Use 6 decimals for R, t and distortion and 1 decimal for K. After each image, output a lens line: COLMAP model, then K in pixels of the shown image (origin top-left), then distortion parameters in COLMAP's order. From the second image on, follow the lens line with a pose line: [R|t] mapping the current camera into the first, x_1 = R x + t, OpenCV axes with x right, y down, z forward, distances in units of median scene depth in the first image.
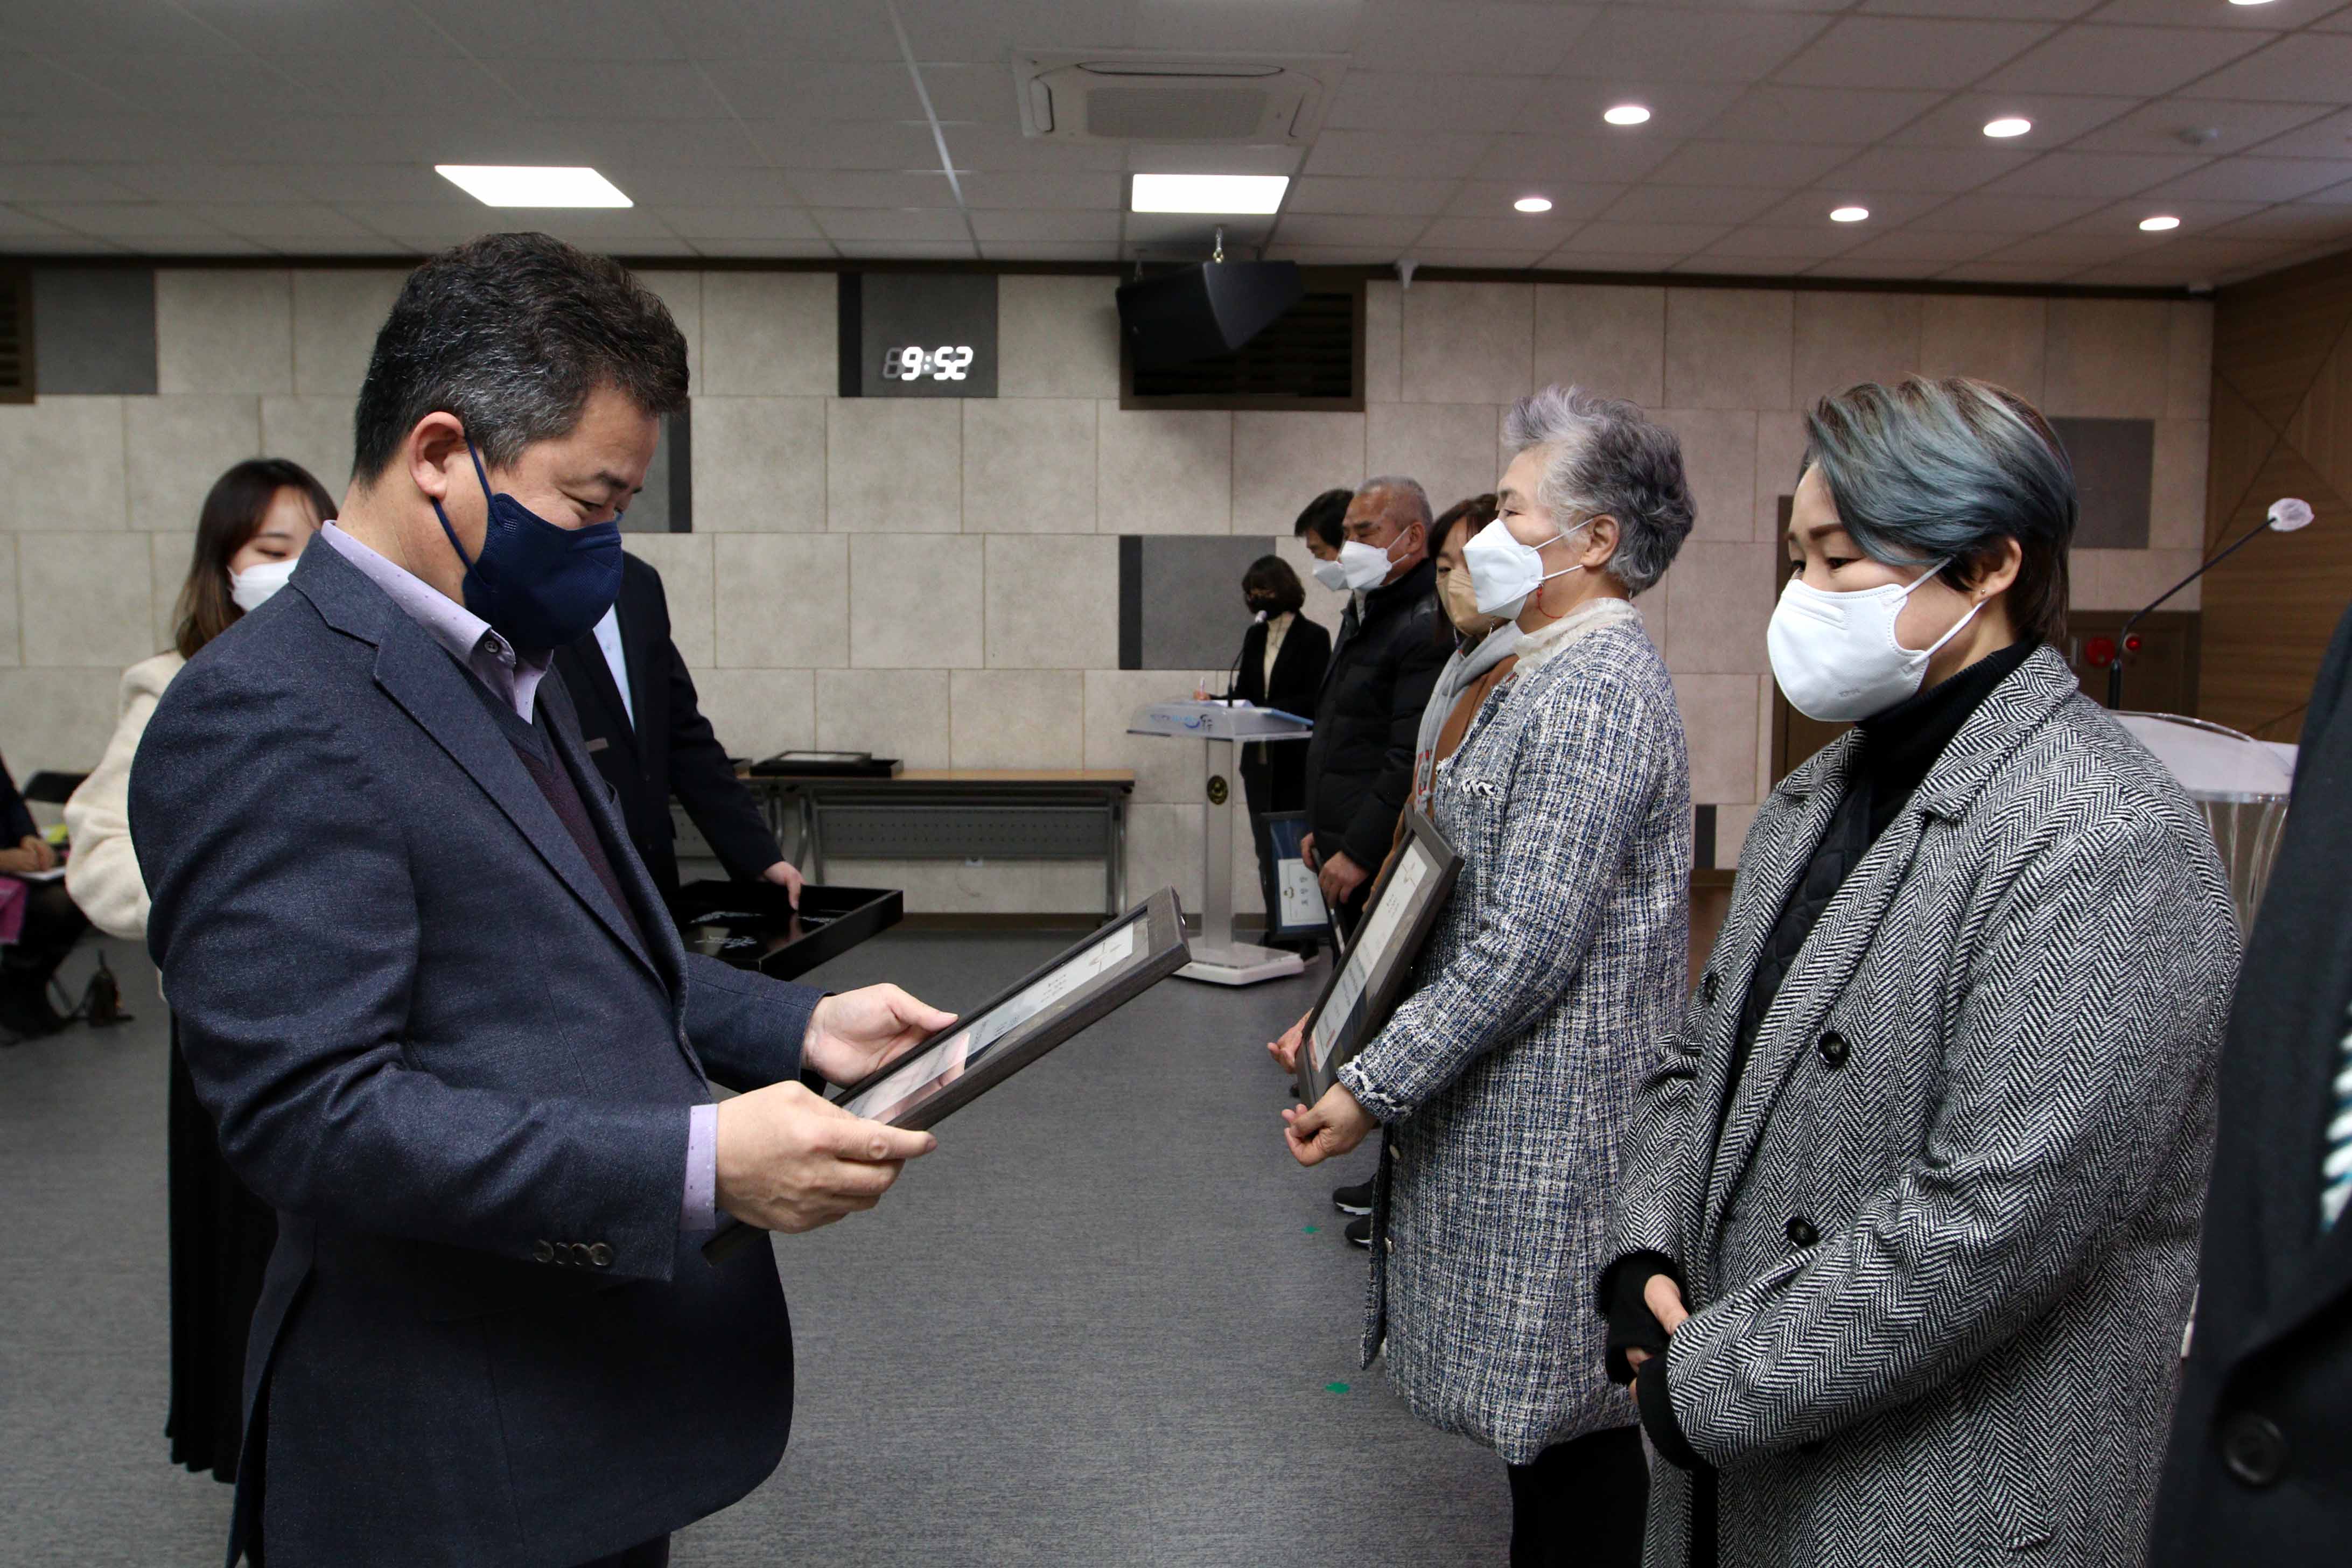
lens RADIAL K [[1754.2, 0, 1183.9], [0, 1754.2, 762.3], [0, 0, 1]] dist [-0.074241, 0.044850]
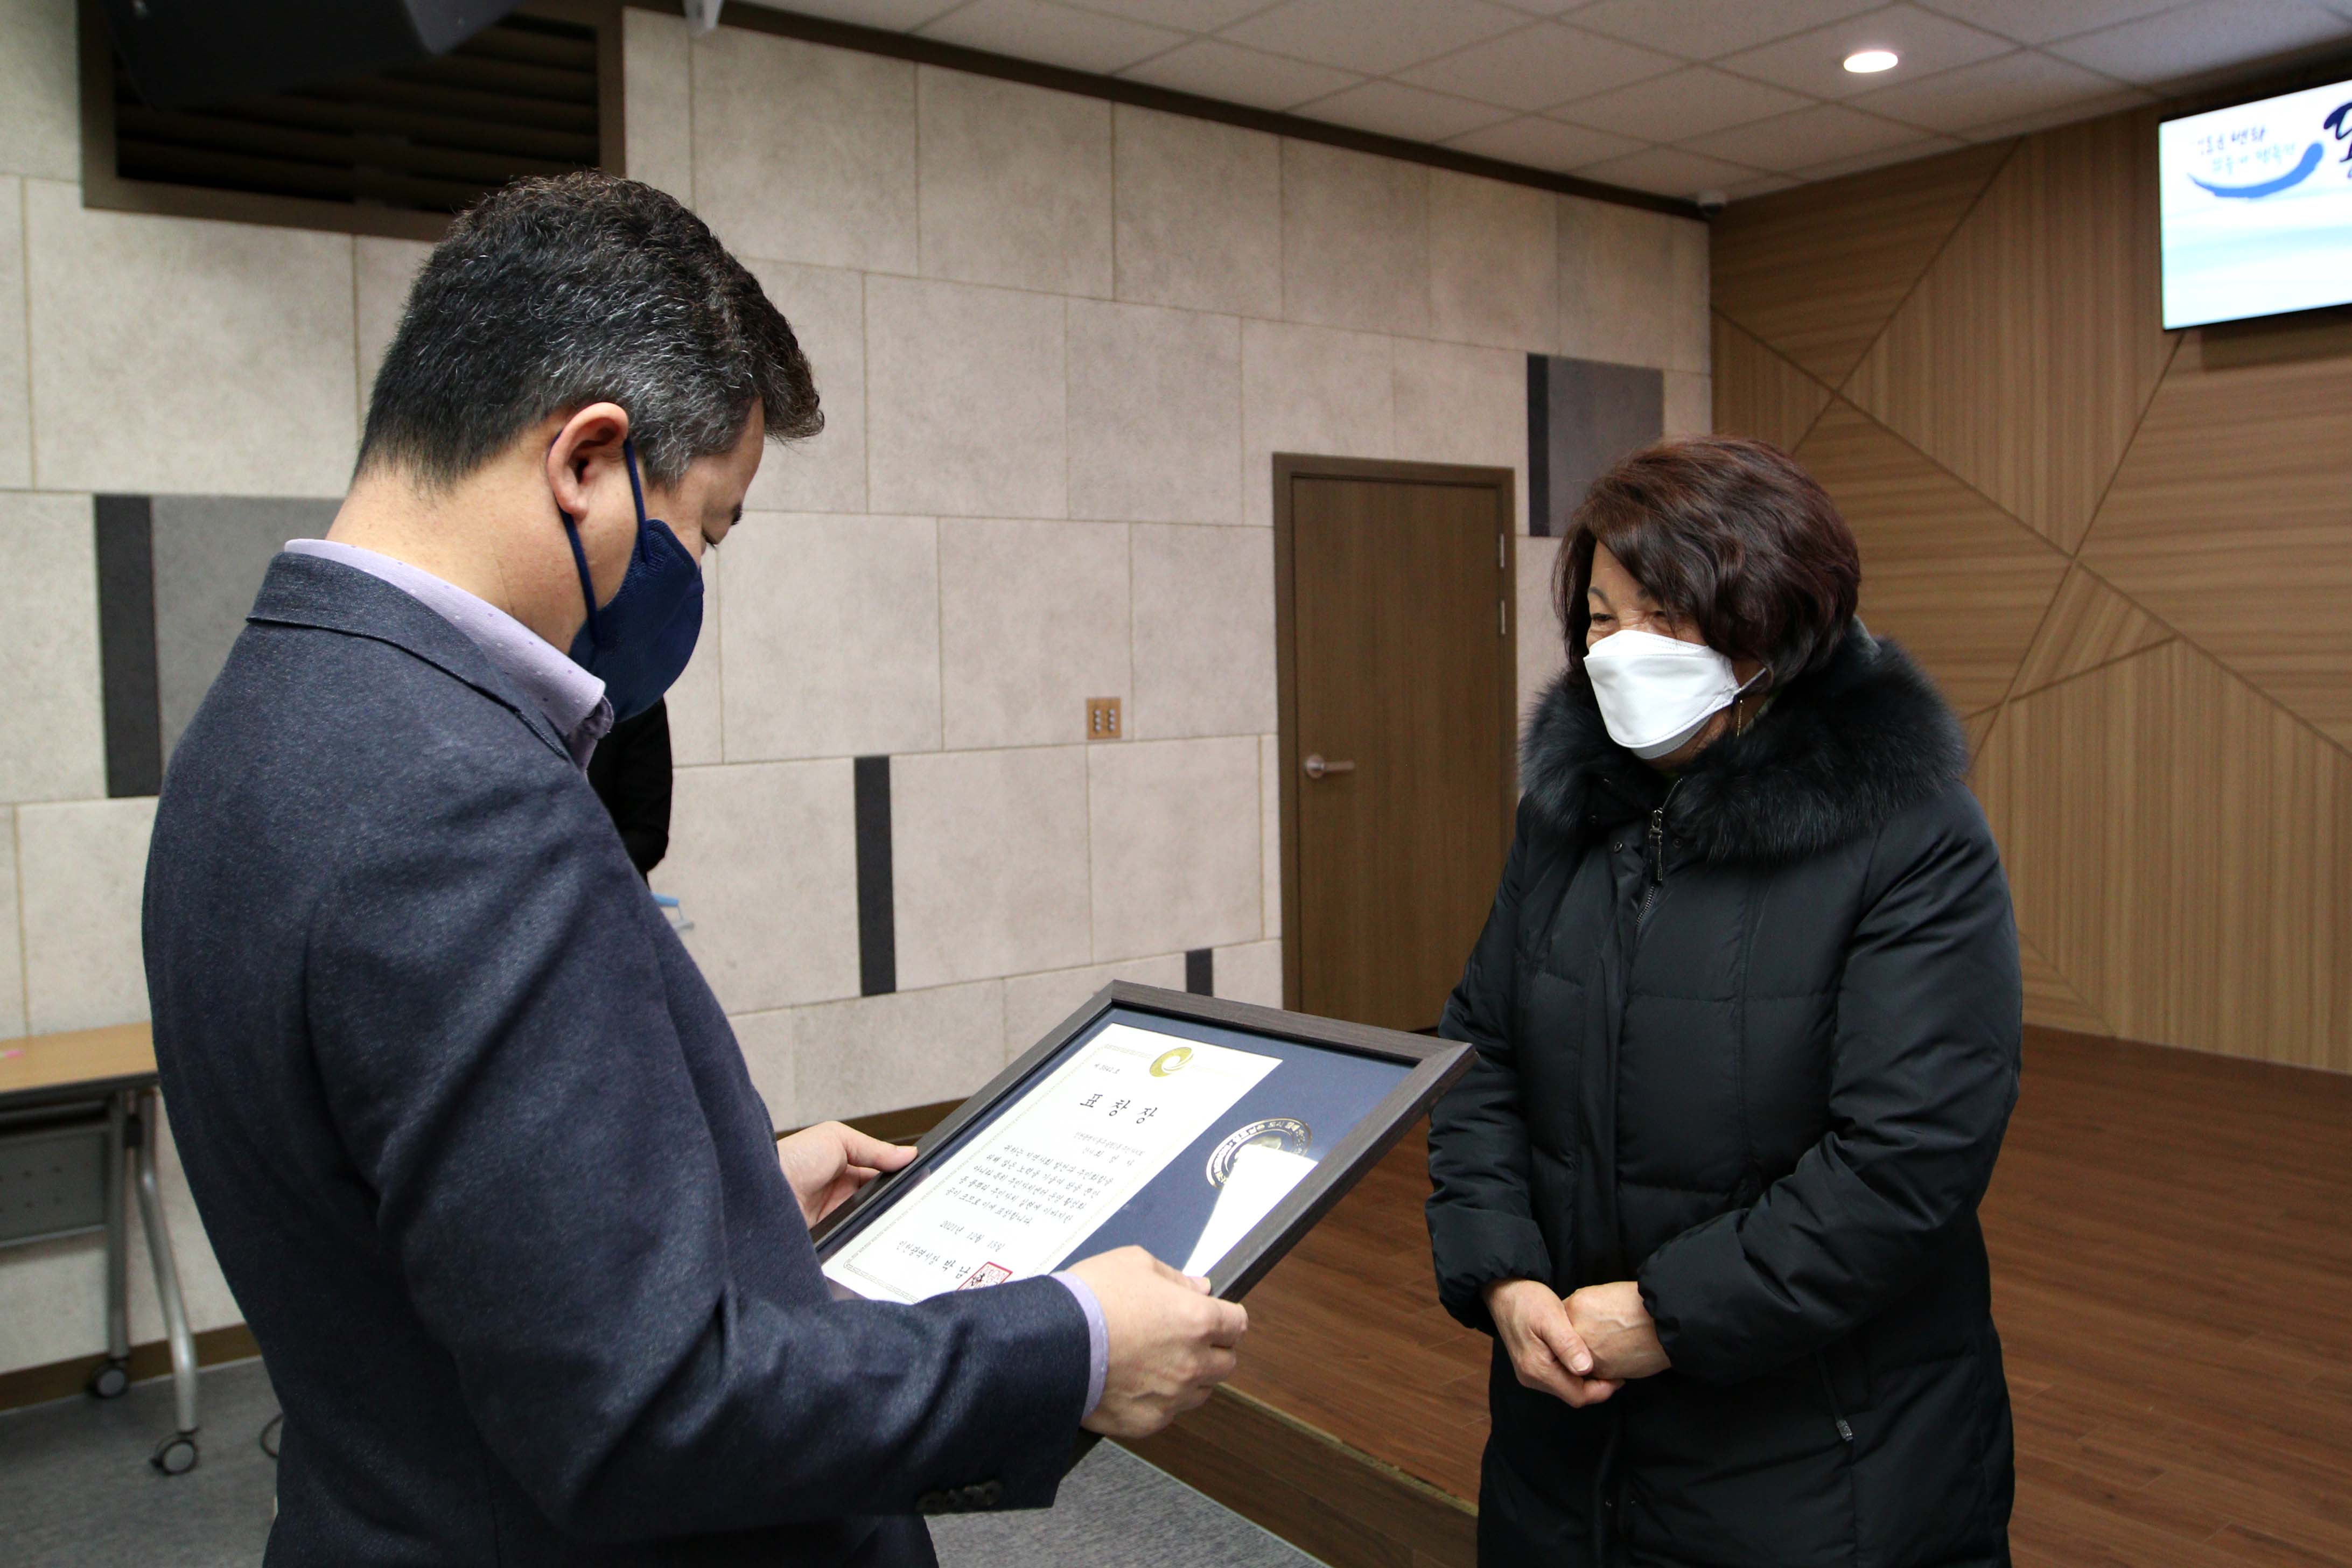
lens RADIAL K [[1828.9, 0, 1186.2], [0, 1828.9, 730.1], [0, 0, 1]] dist [-0.079592, 0.055016]
pose [[0.822796, -0.047960, 0.566309, -0.069025], [0.068316, 0.997554, -0.014777, -0.045600], [-0.564215, 0.050846, 0.824061, 0.485681]]
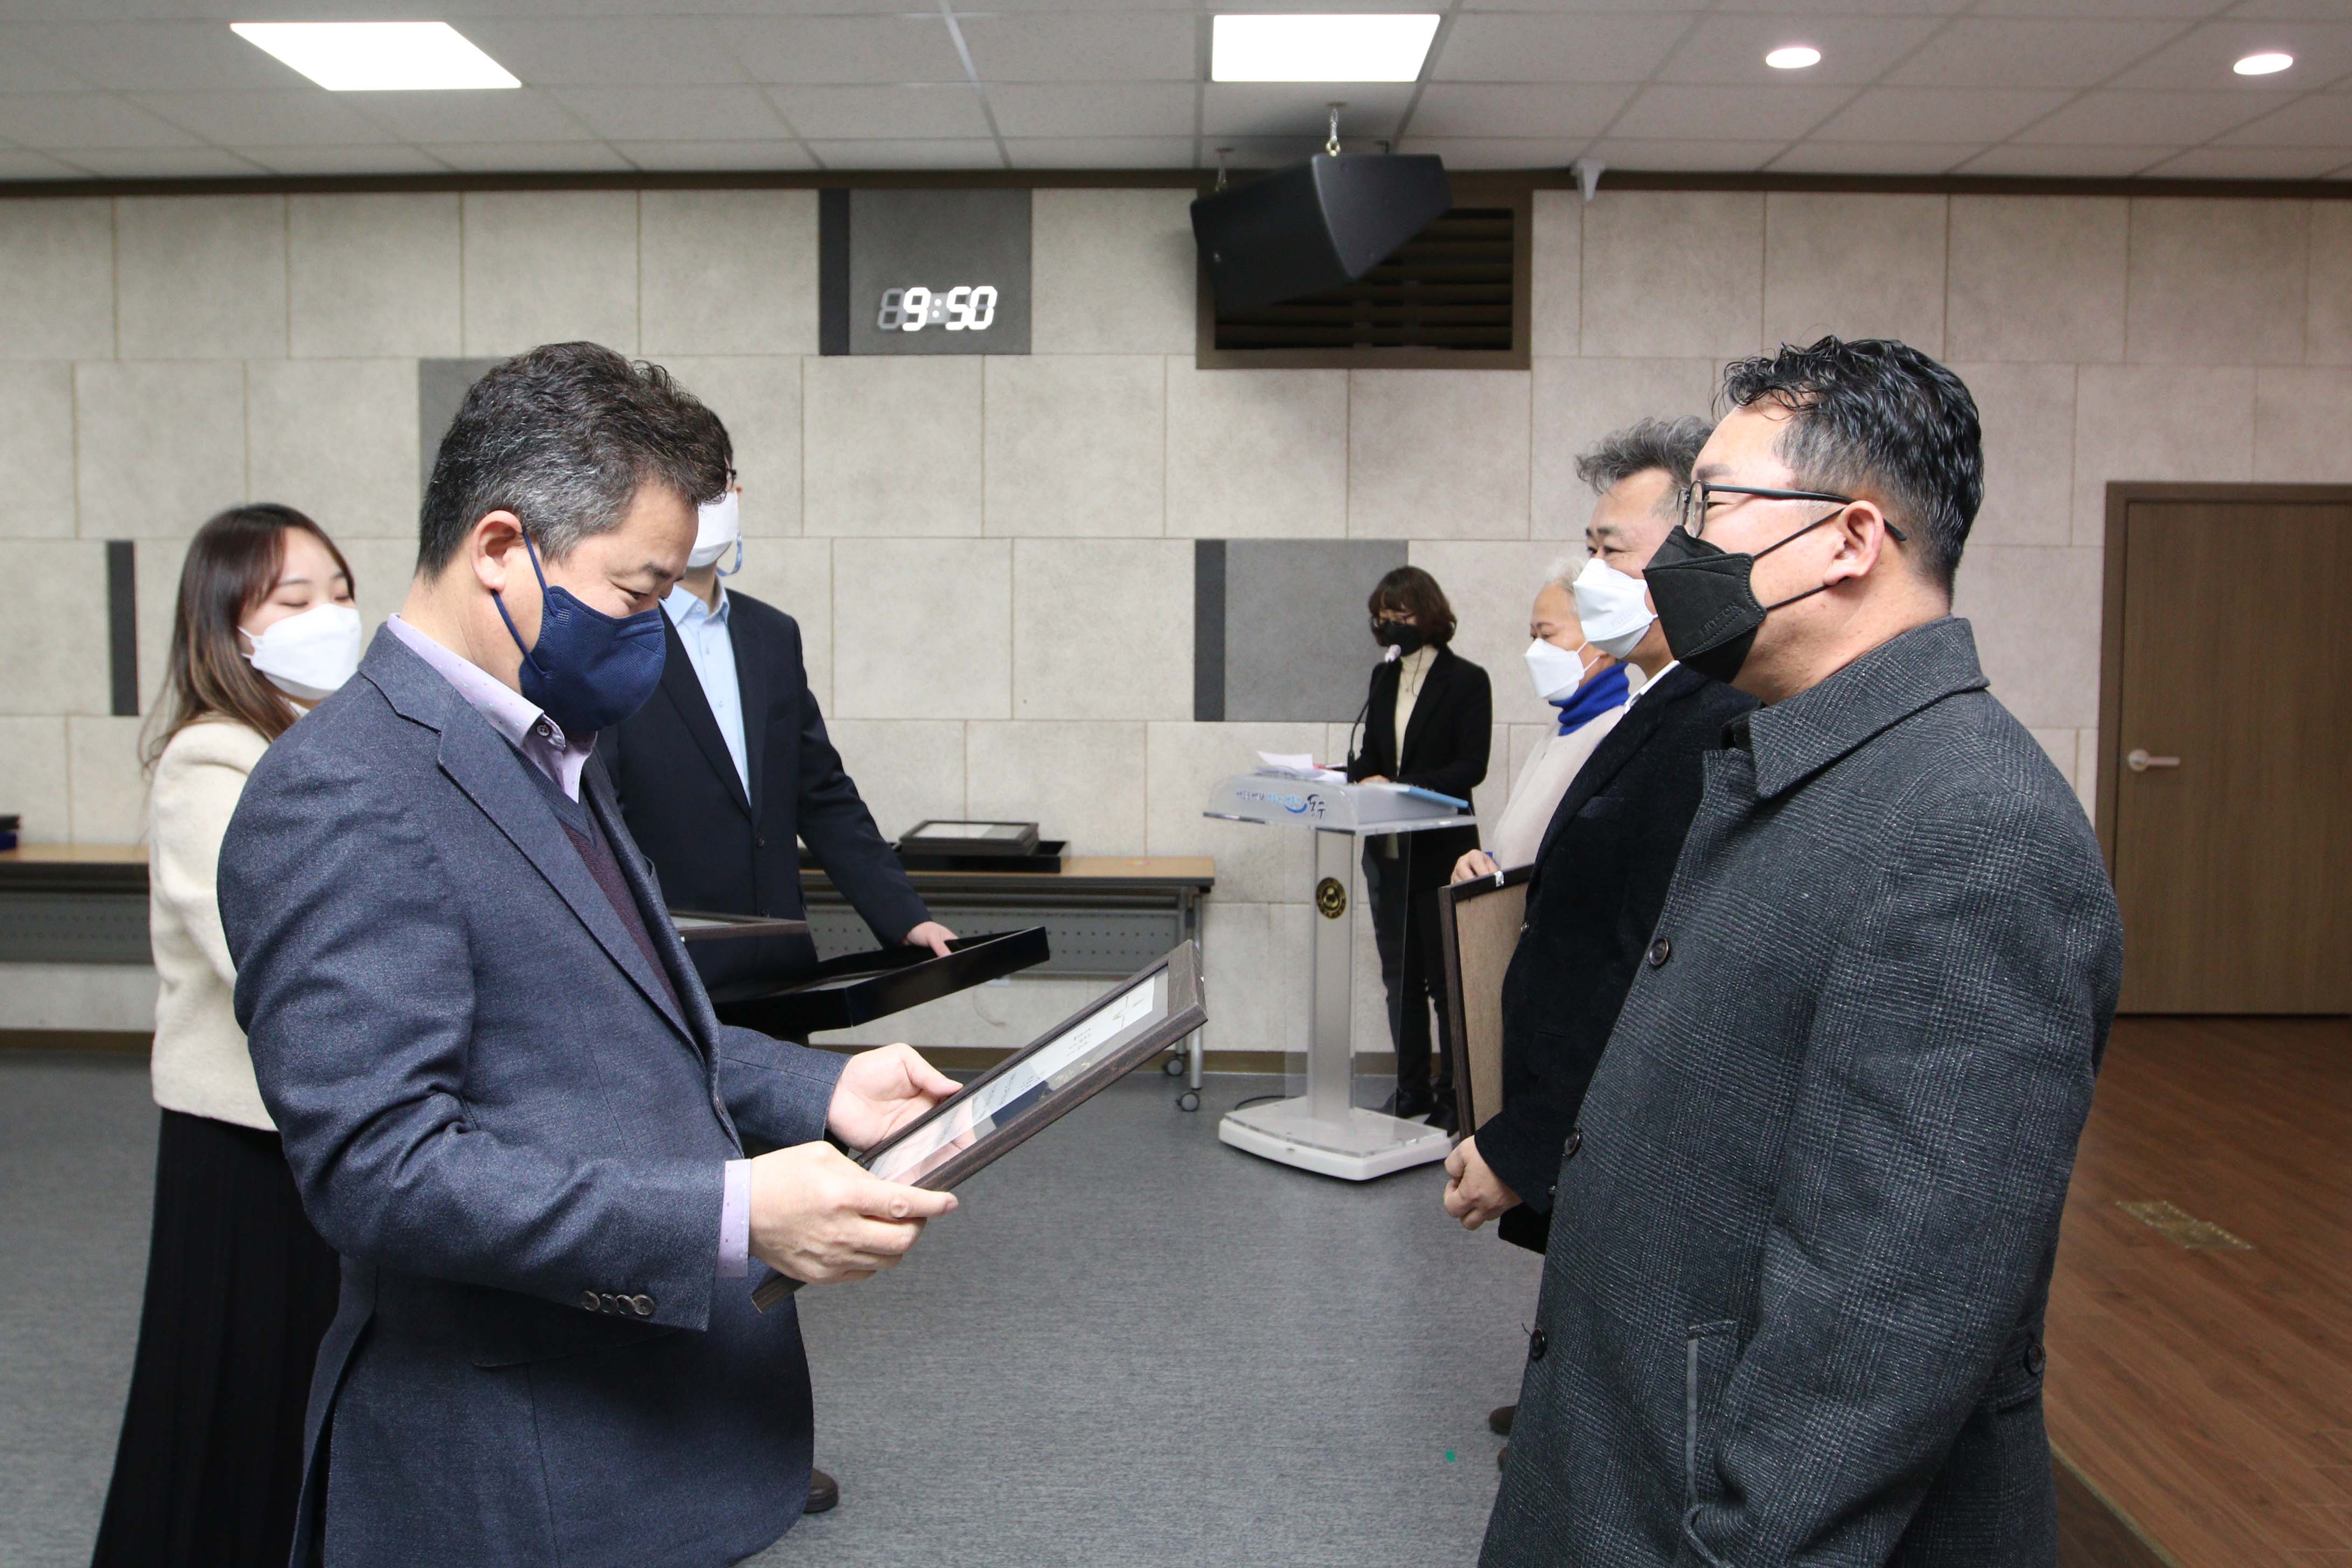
lens RADIAL K [[1842.5, 0, 1142.2], [0, 1842.5, 747.0], [0, 0, 1]] dist [-0.077160, 0.052292]
pose [[0.997543, 0.003310, -0.069982, -0.004554], [-0.004577, 0.999828, -0.017955, -0.028443], [0.069910, 0.018231, 0.997387, 0.230665]]
